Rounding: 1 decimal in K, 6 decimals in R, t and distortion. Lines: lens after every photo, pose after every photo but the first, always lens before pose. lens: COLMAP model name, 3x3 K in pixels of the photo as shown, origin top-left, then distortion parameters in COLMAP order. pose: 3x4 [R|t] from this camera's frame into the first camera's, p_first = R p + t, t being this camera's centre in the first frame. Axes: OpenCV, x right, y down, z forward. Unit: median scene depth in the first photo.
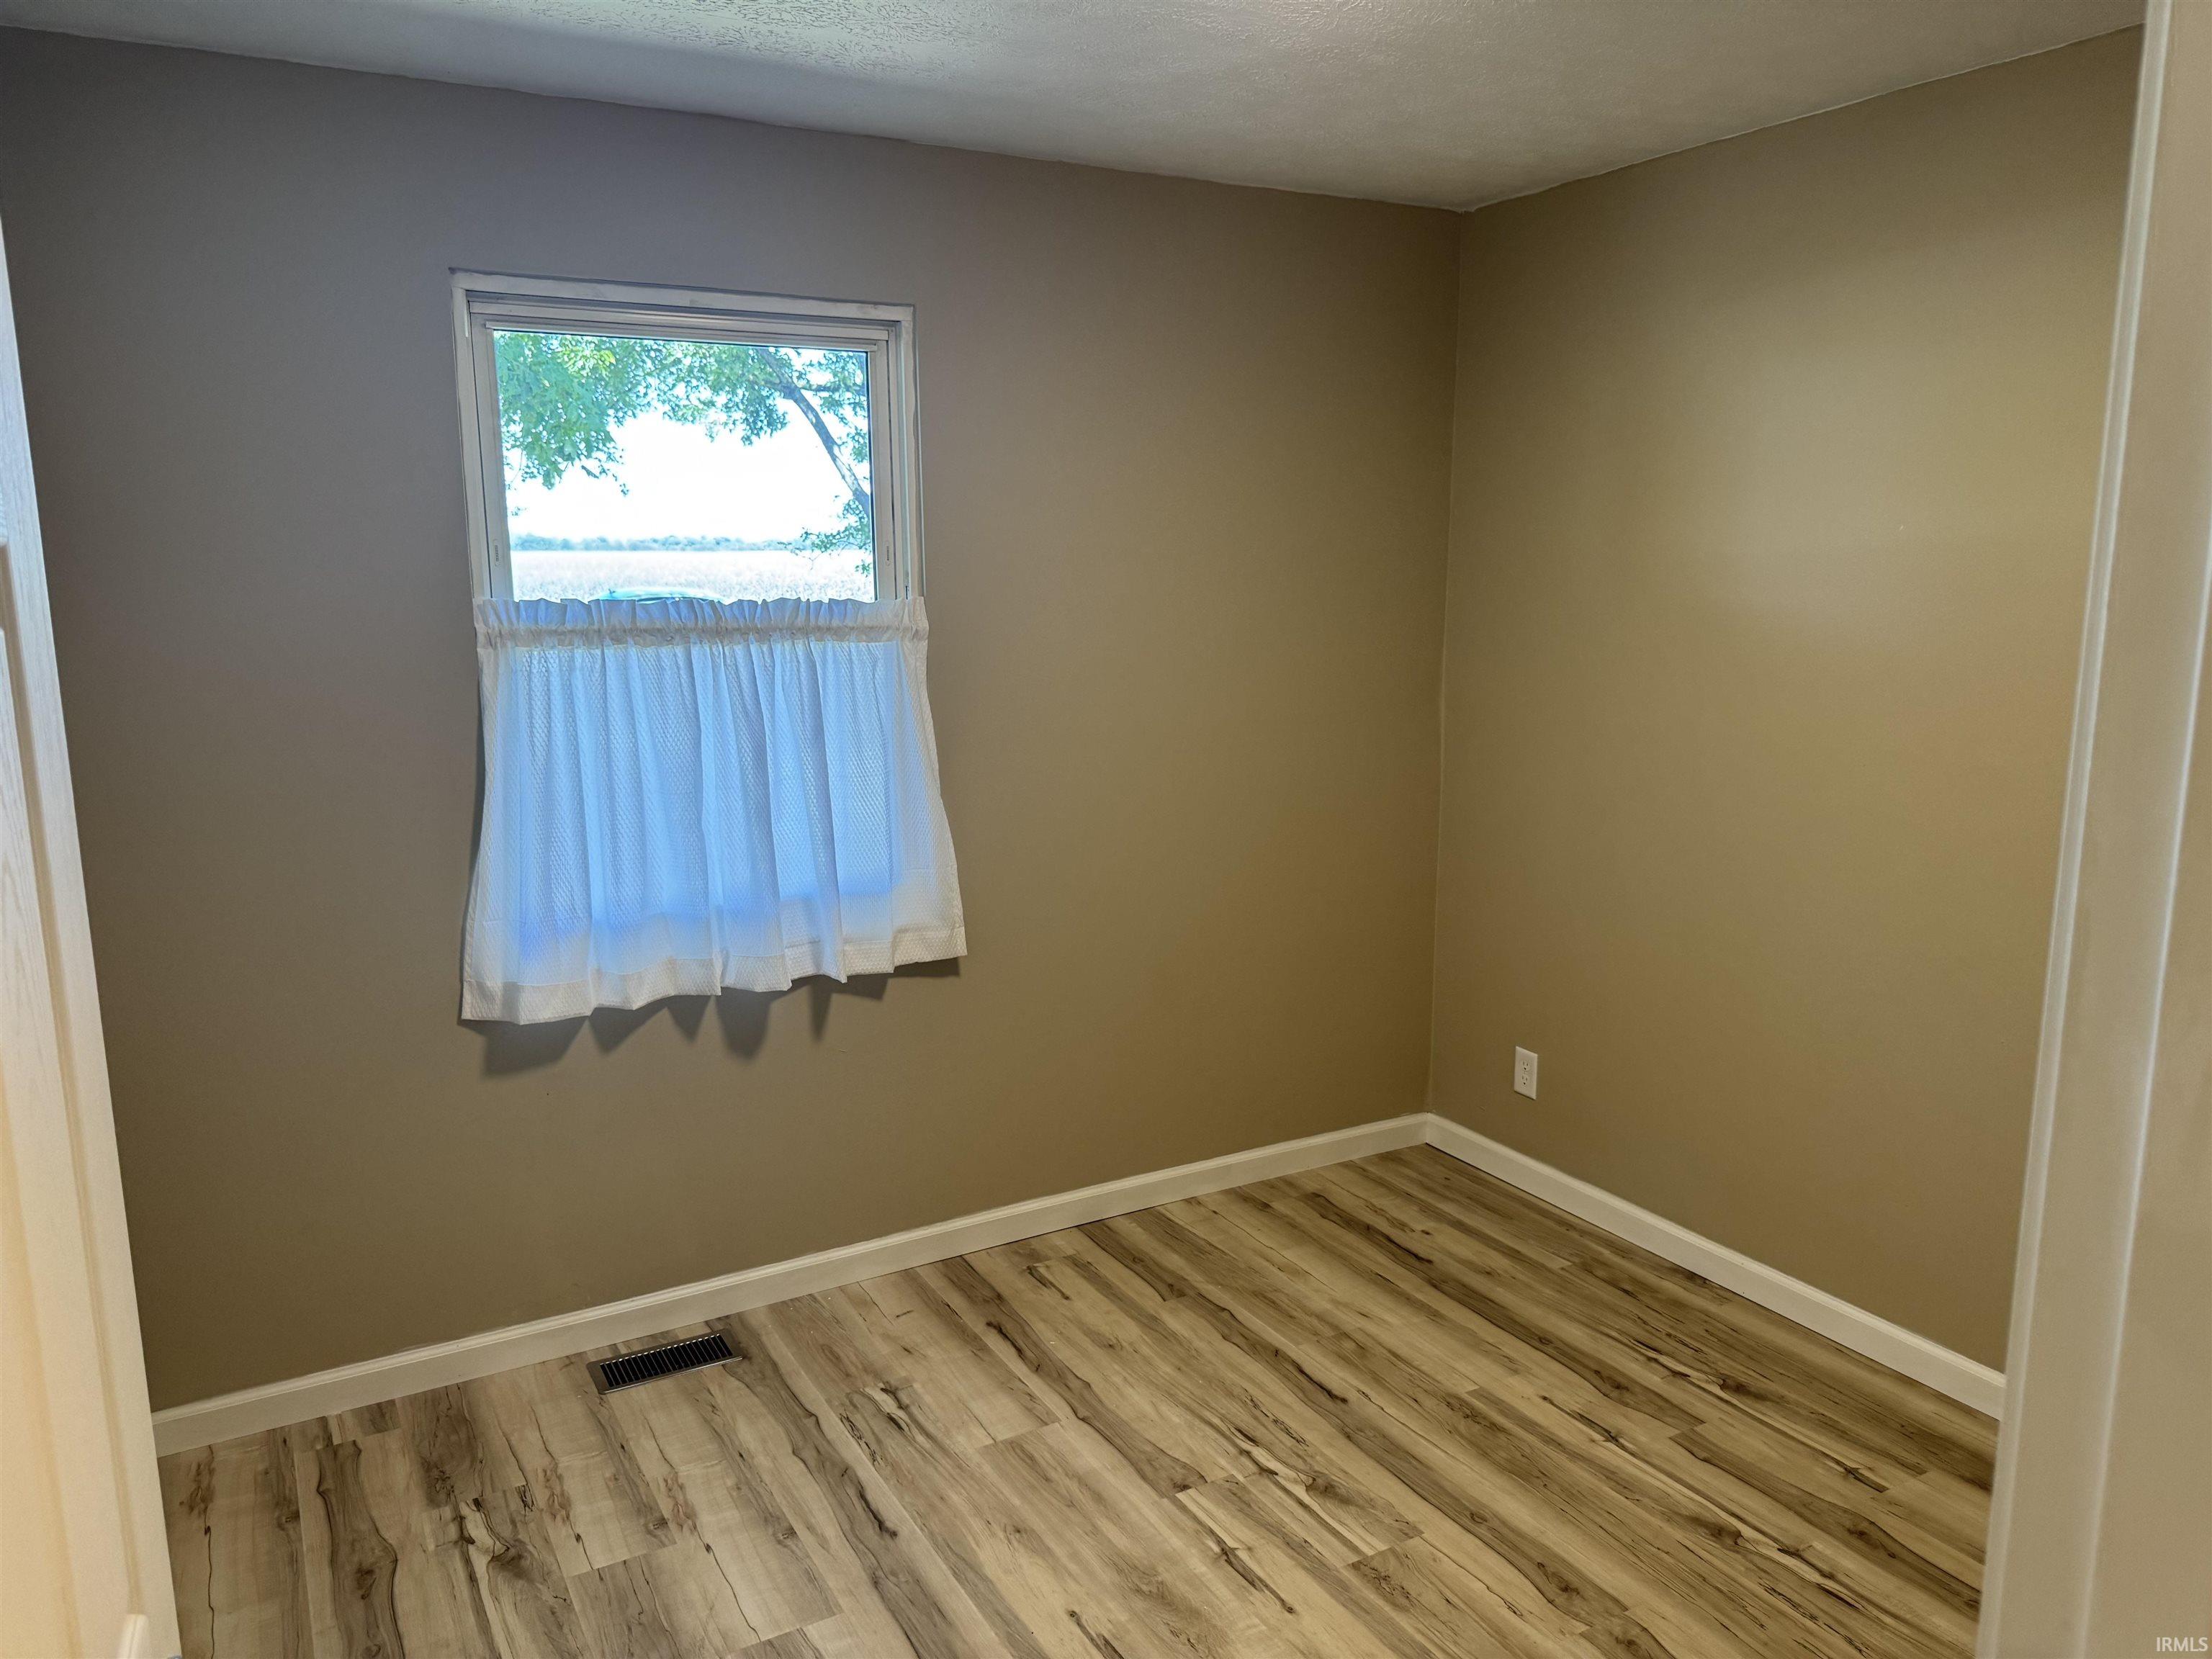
lens RADIAL K [[1564.3, 0, 1116.4], [0, 1564.3, 844.5], [0, 0, 1]] dist [0.021438, -0.031612]
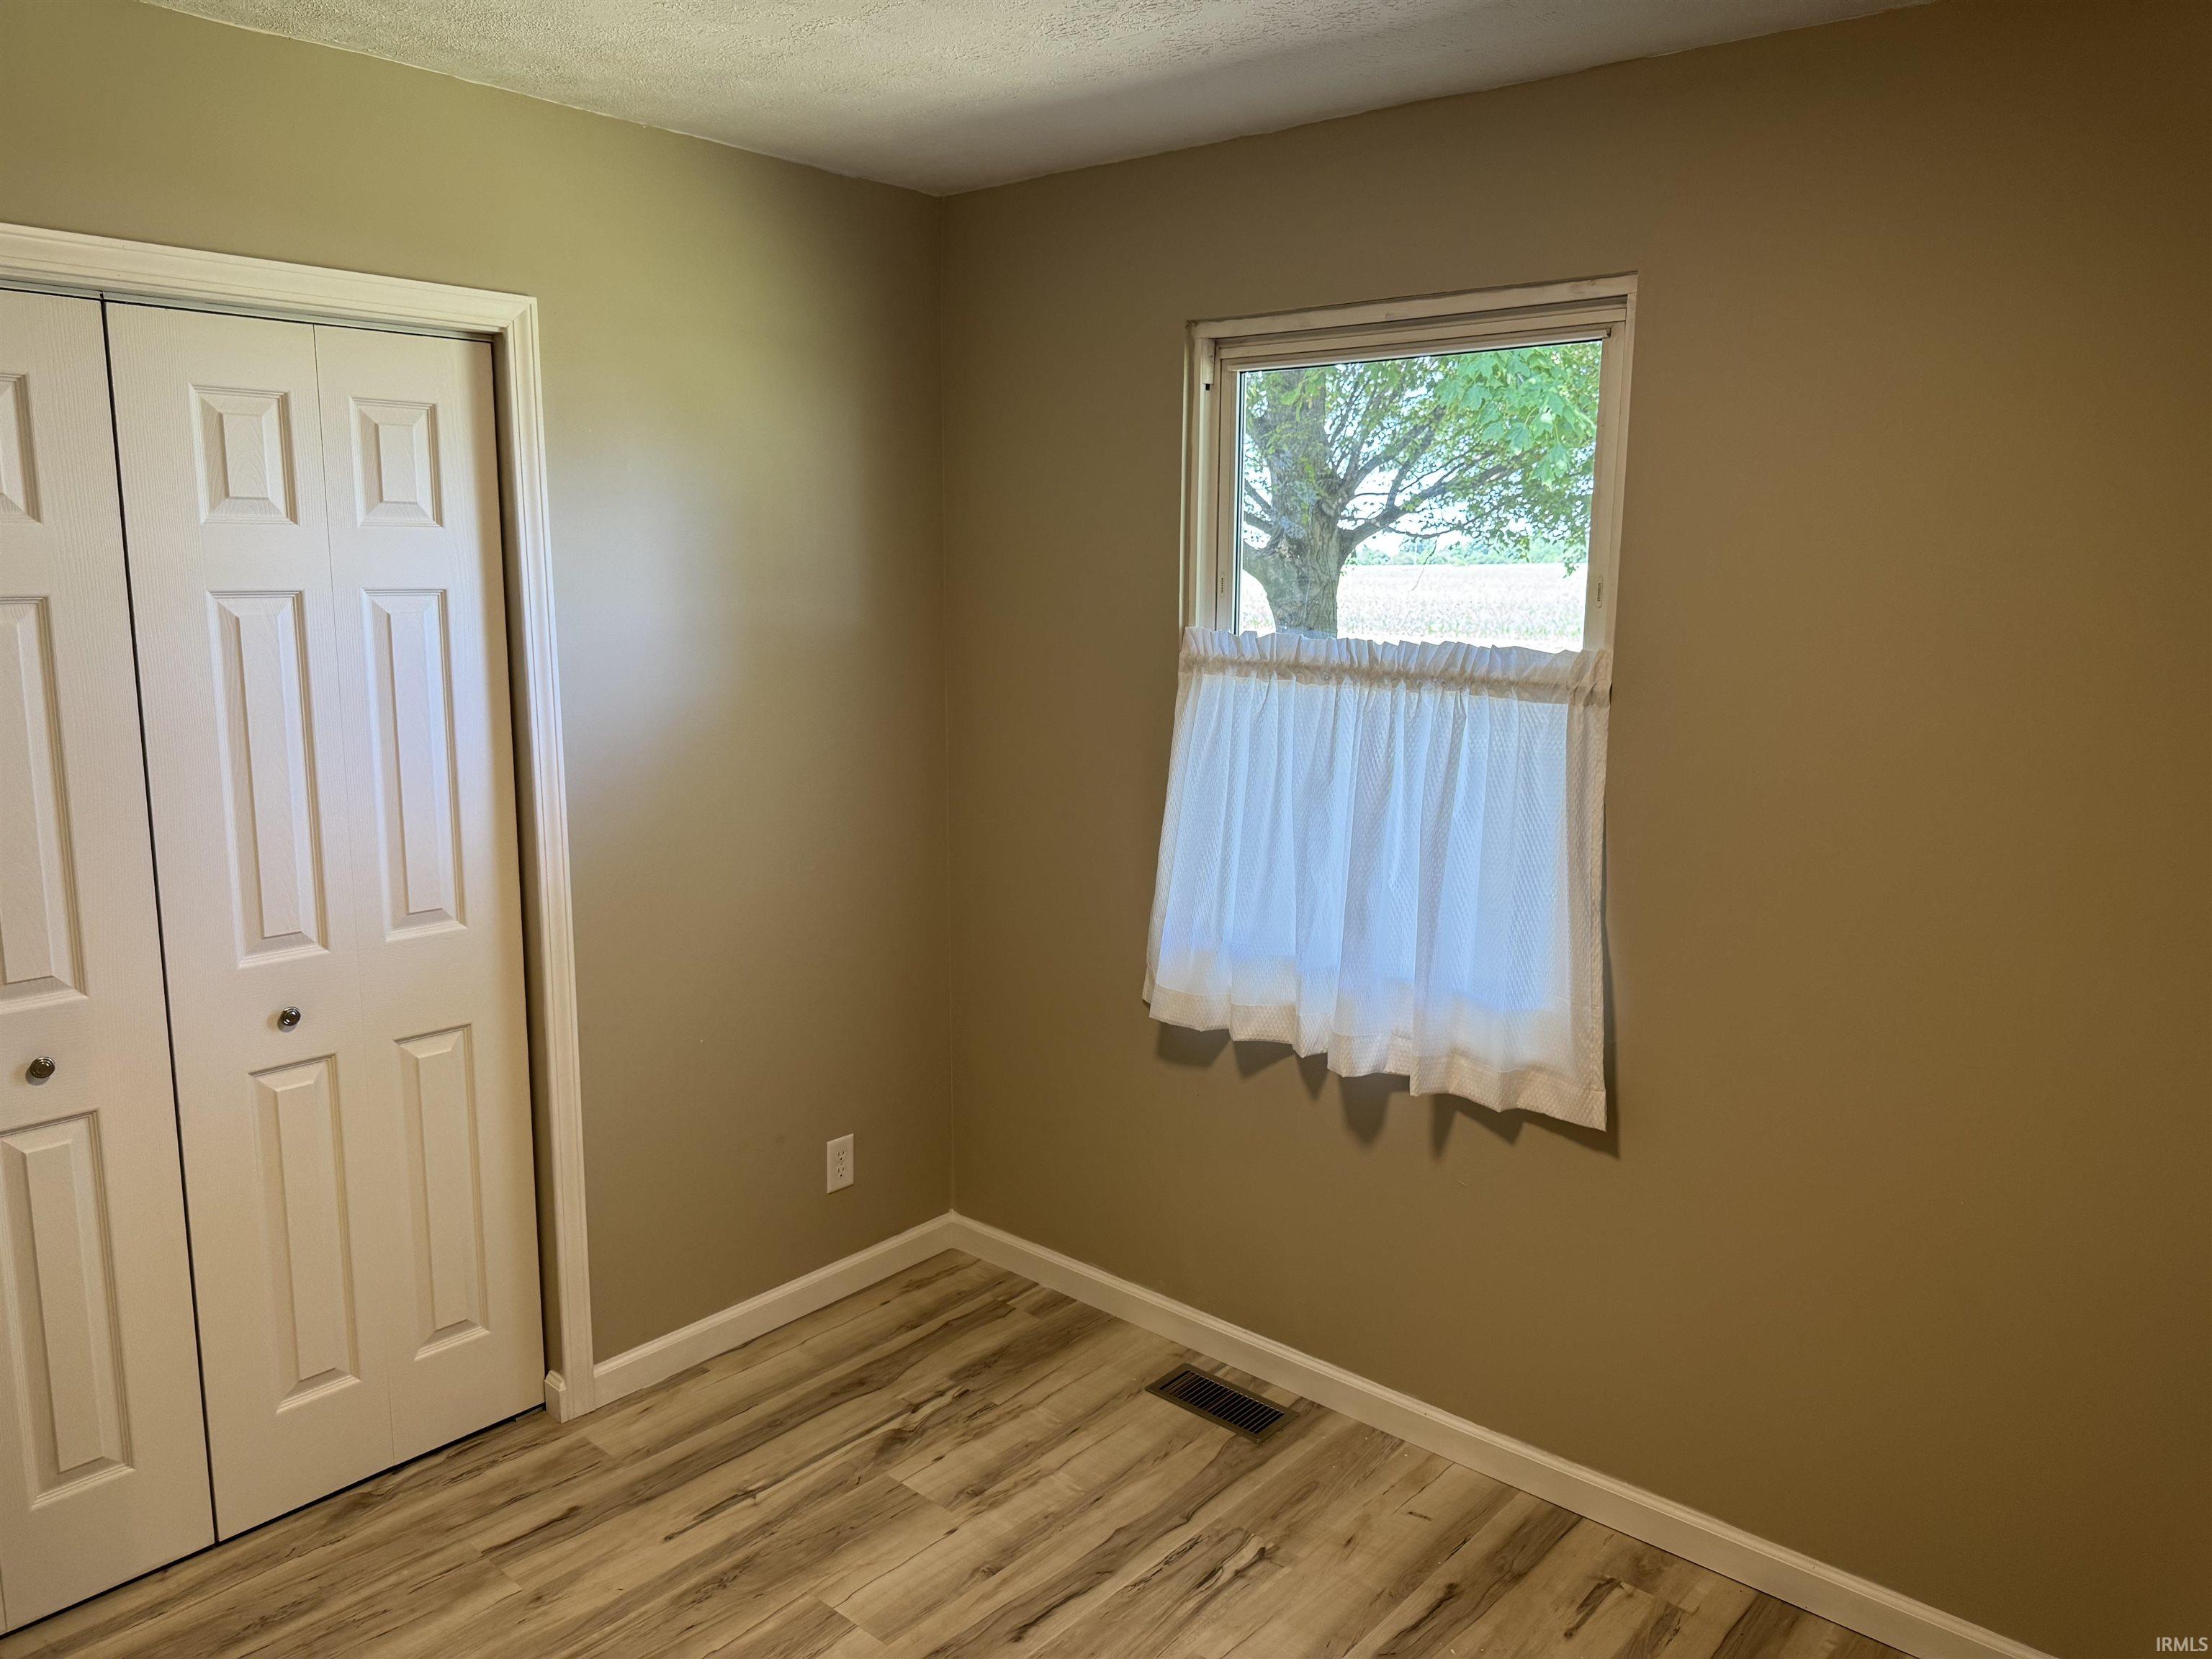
lens RADIAL K [[1564.3, 0, 1106.3], [0, 1564.3, 815.2], [0, 0, 1]] dist [0.021438, -0.031612]
pose [[0.322733, 0.164559, -0.932075, 0.567719], [-0.187587, 0.976356, 0.107425, -0.126778], [0.927715, 0.140176, 0.345972, 0.564947]]
